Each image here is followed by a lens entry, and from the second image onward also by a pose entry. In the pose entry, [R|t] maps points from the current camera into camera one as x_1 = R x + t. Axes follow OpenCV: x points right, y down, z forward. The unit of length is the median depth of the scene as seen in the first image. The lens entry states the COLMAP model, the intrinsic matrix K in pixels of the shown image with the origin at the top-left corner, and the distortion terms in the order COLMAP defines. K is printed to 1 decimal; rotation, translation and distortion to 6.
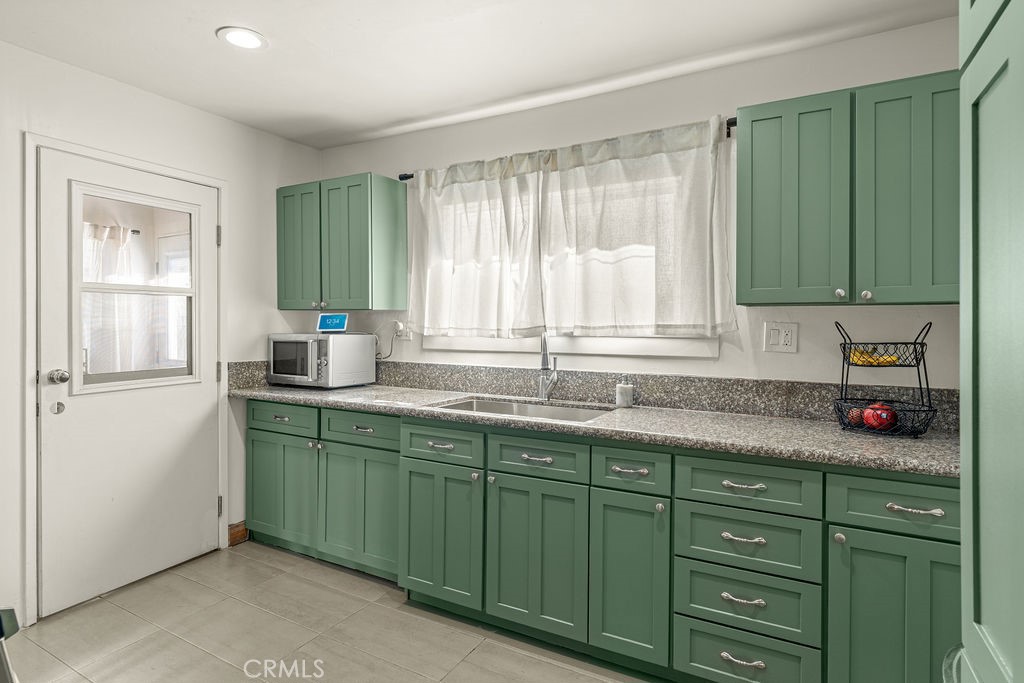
lens RADIAL K [[534.5, 0, 510.4], [0, 534.5, 325.6], [0, 0, 1]] dist [-0.000065, 0.000185]
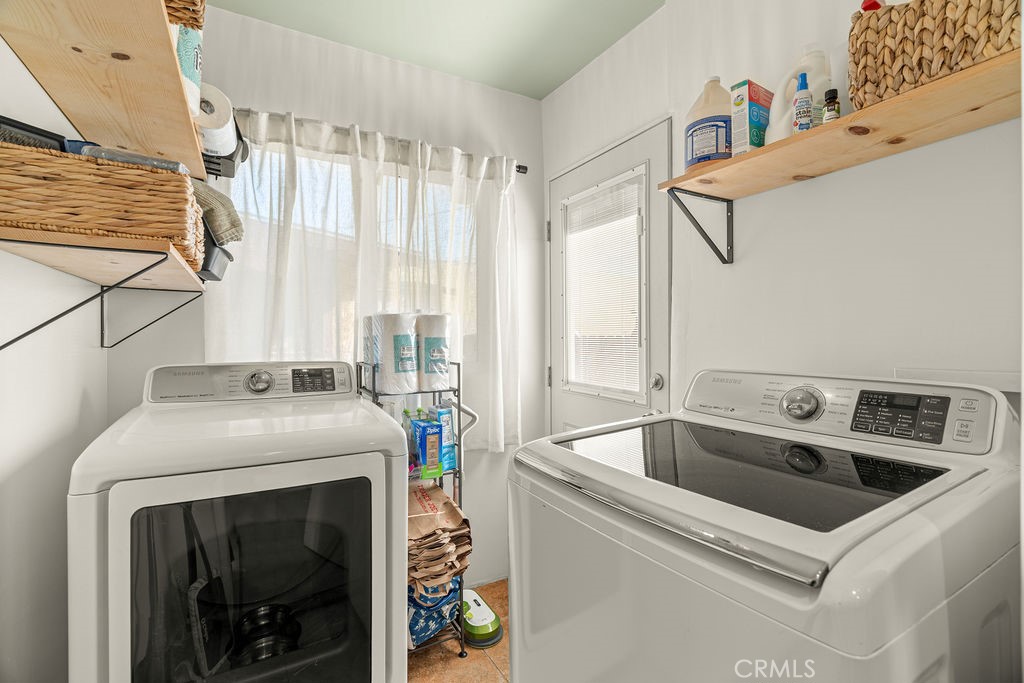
lens RADIAL K [[468.6, 0, 509.3], [0, 468.6, 330.6], [0, 0, 1]] dist [-0.006971, -0.000336]
pose [[0.844665, -0.018185, -0.534986, -0.445946], [0.008574, 0.999754, -0.020446, 0.018430], [0.535226, 0.012683, 0.844614, 0.564269]]
